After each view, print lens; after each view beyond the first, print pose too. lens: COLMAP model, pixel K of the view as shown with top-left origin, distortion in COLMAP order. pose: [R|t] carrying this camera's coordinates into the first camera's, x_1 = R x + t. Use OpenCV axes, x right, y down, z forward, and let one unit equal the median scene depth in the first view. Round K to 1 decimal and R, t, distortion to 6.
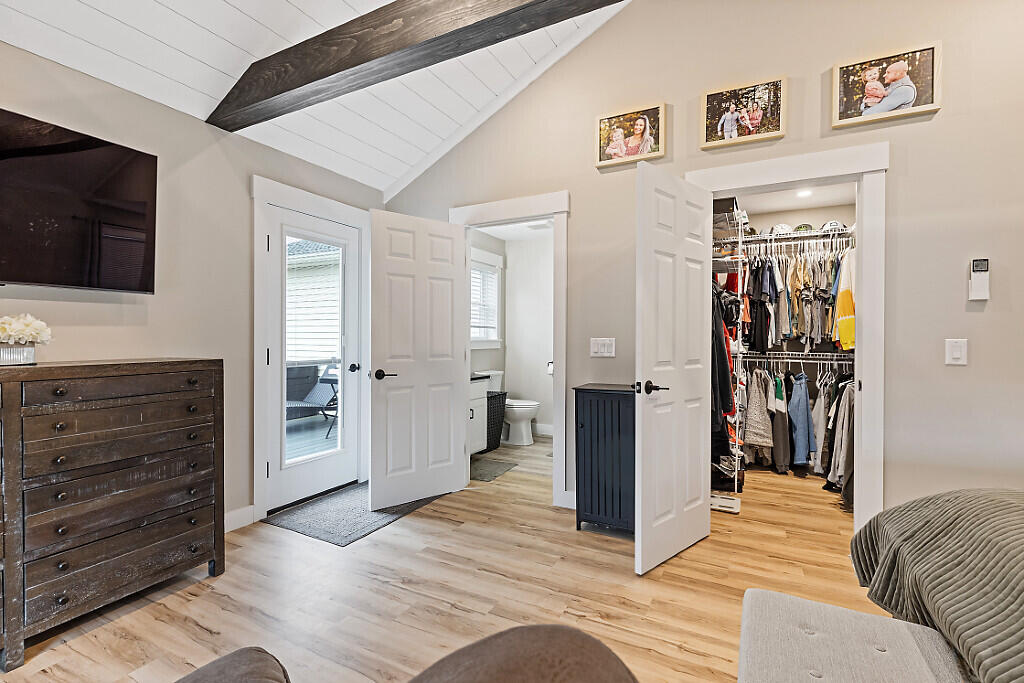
lens RADIAL K [[472.8, 0, 504.0], [0, 472.8, 337.2], [0, 0, 1]] dist [0.004592, 0.000309]
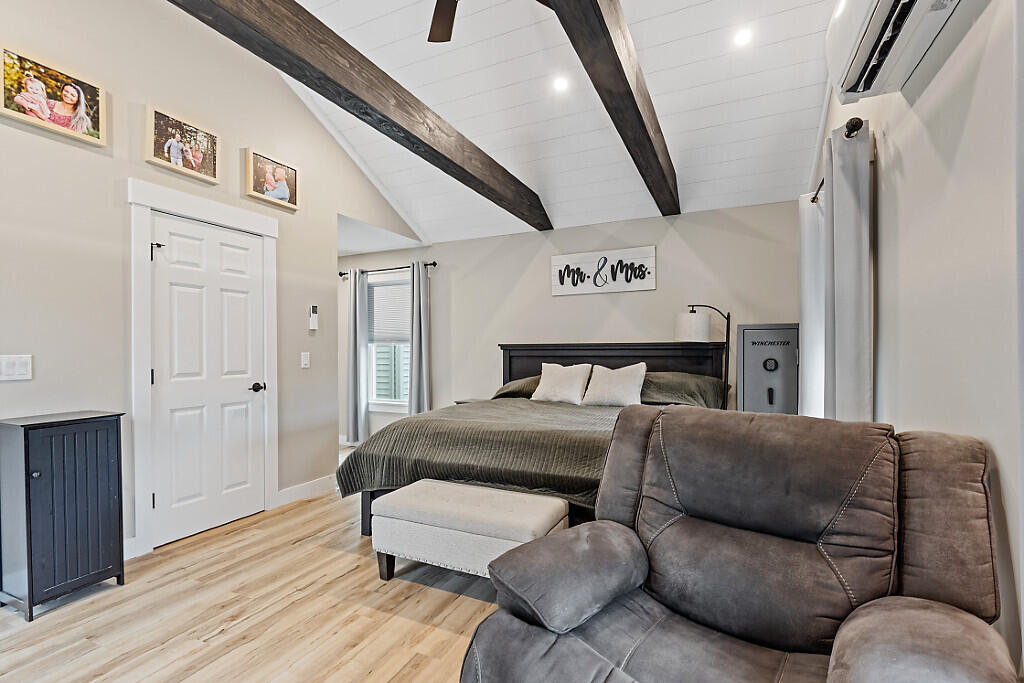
lens RADIAL K [[472.8, 0, 504.6], [0, 472.8, 350.3], [0, 0, 1]] dist [0.004592, 0.000309]
pose [[-0.039232, -0.001075, 0.999230, -0.653249], [0.006714, 0.999977, 0.001339, -0.001647], [-0.999208, 0.006761, -0.039224, 0.332213]]
